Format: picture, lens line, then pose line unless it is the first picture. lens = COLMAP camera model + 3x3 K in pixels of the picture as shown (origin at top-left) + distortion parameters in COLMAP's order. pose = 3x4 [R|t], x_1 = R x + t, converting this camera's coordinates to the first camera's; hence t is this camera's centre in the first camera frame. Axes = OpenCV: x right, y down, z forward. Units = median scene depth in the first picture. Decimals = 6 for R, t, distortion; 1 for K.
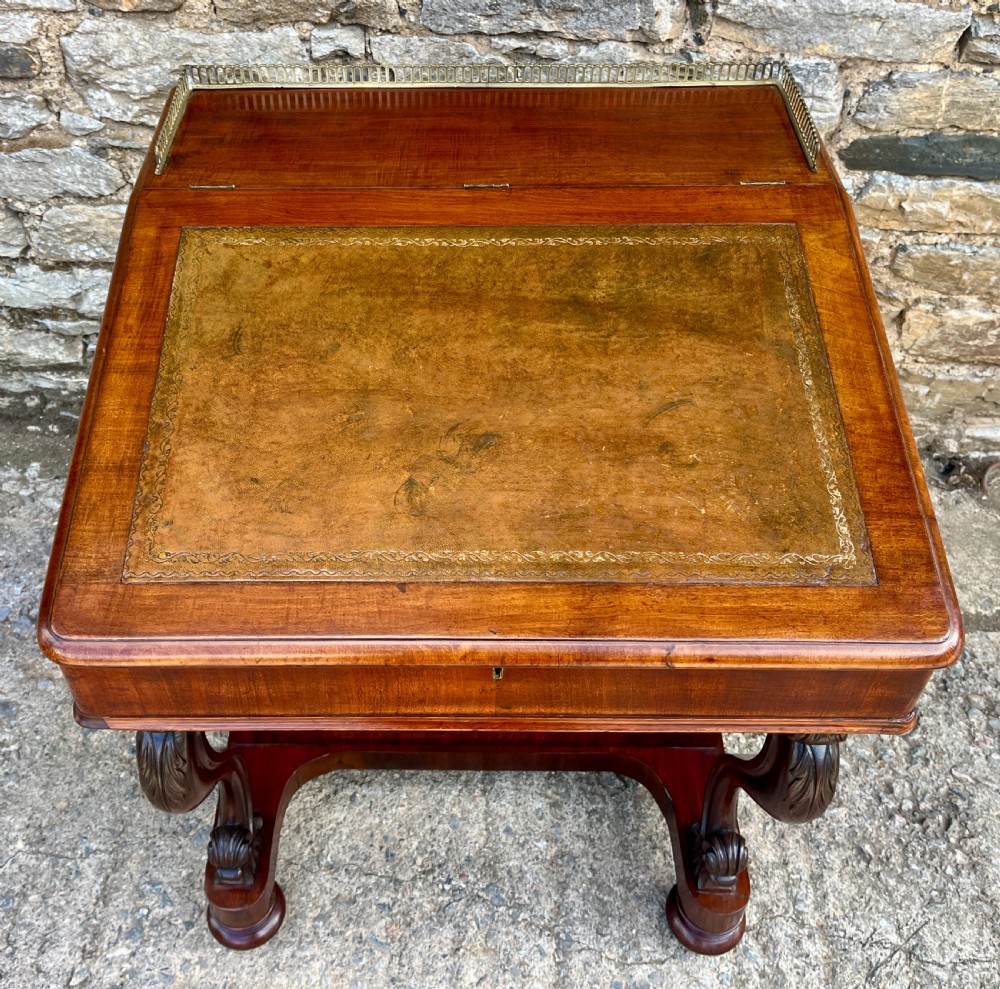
lens RADIAL K [[1095.6, 0, 440.5], [0, 1095.6, 470.2], [0, 0, 1]] dist [0.012296, 0.010733]
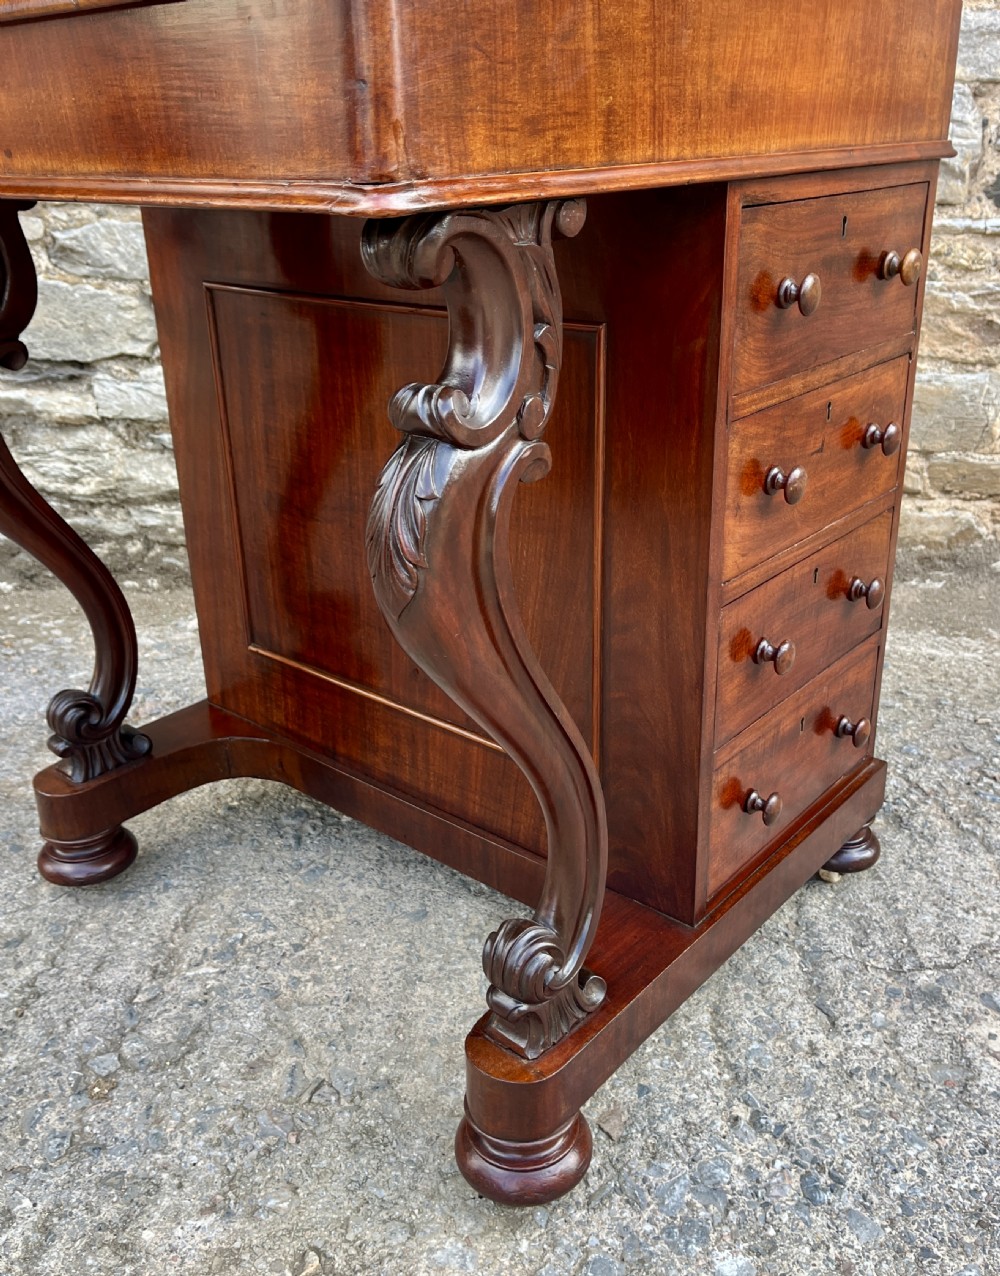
lens RADIAL K [[1169.9, 0, 501.0], [0, 1169.9, 611.6], [0, 0, 1]] dist [0.019530, -0.010289]
pose [[0.999692, -0.021720, -0.012045, -0.076789], [0.014940, 0.913323, -0.406963, 0.522381], [0.019840, 0.406657, 0.913365, 0.187653]]
